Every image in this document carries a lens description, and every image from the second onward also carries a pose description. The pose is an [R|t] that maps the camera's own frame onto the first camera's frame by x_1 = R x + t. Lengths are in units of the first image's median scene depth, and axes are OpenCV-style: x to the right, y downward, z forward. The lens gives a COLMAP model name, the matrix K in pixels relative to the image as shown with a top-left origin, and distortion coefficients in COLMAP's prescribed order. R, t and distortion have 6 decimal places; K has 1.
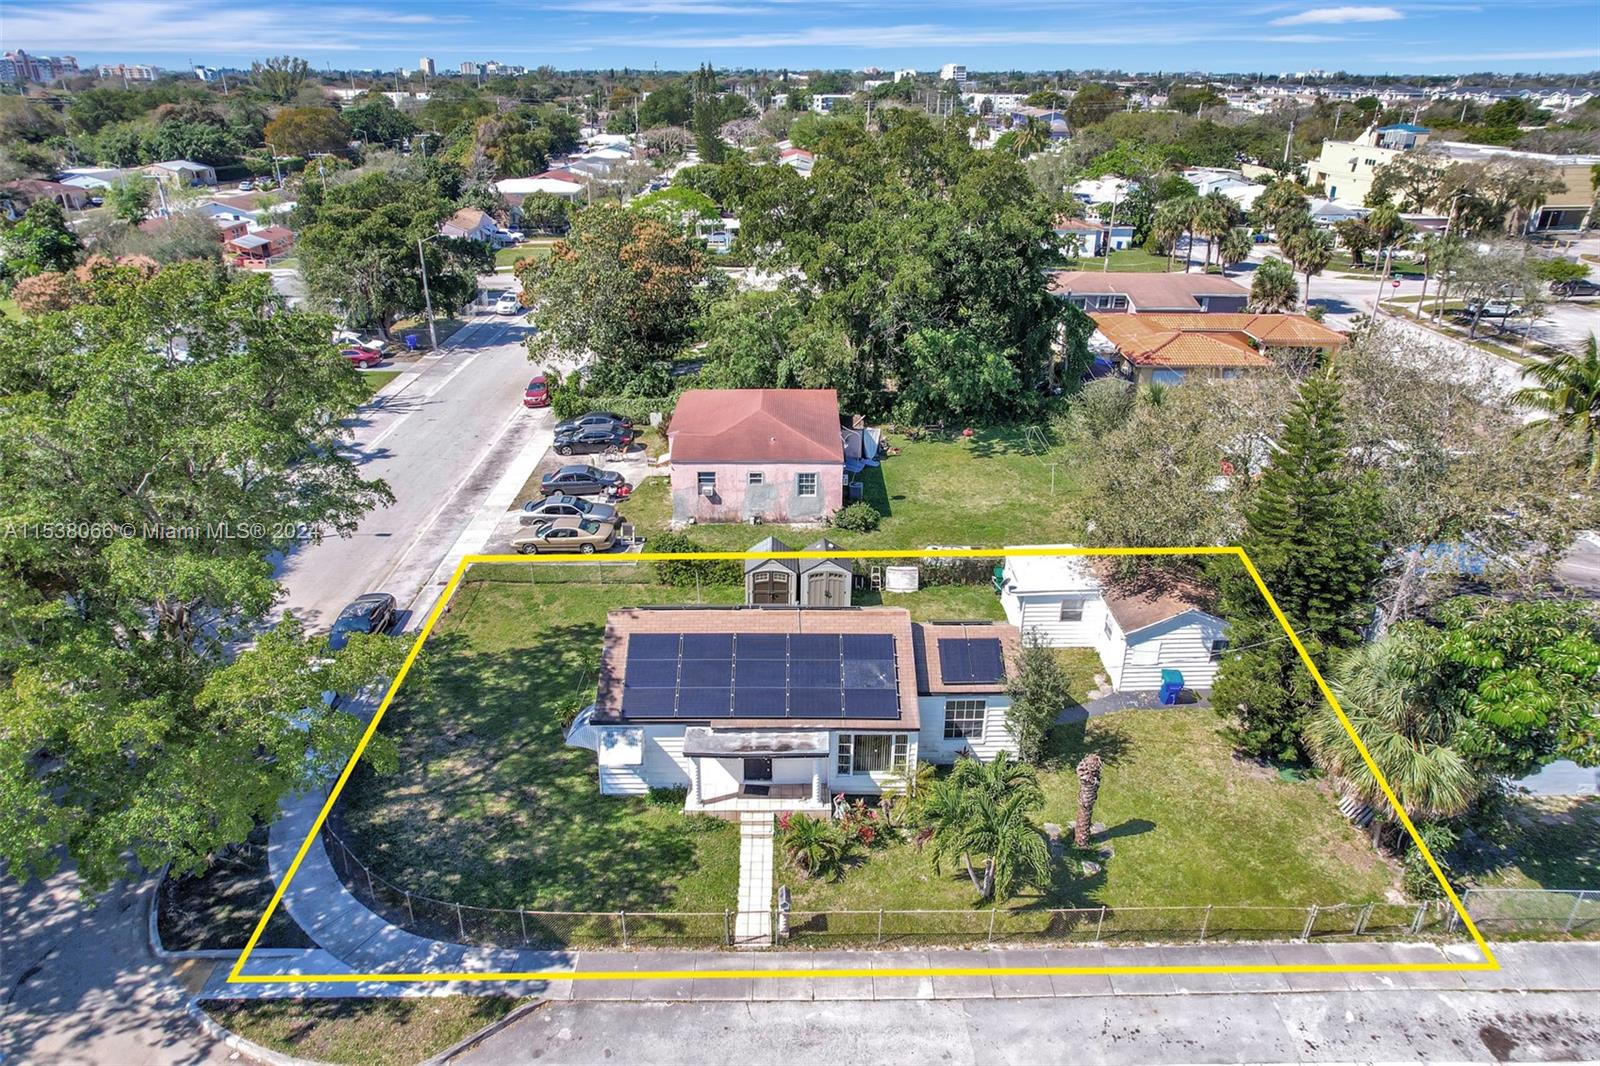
lens RADIAL K [[1049.4, 0, 800.0], [0, 1049.4, 533.0], [0, 0, 1]] dist [-0.035773, -0.037756]
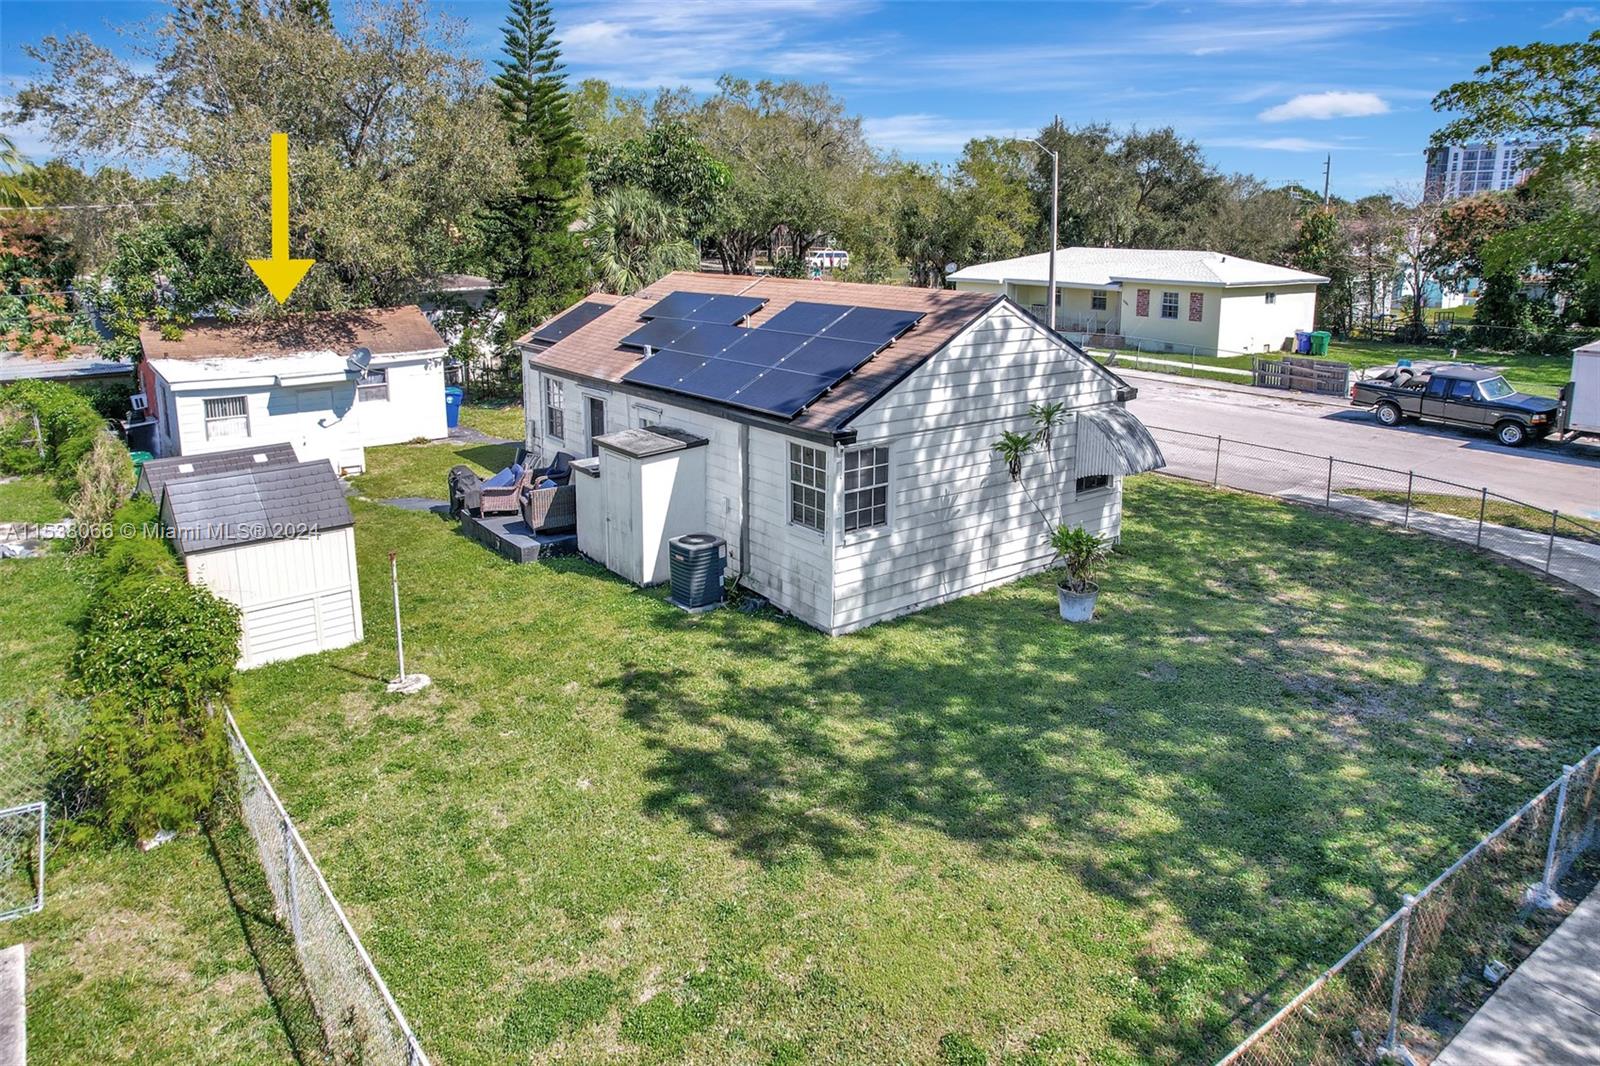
lens RADIAL K [[1062.7, 0, 801.0], [0, 1062.7, 461.8], [0, 0, 1]] dist [-0.072493, 0.056881]
pose [[-0.622022, -0.185419, 0.760729, -0.545608], [0.309146, 0.834469, 0.456170, -0.120416], [-0.719387, 0.518924, -0.461737, 1.438336]]
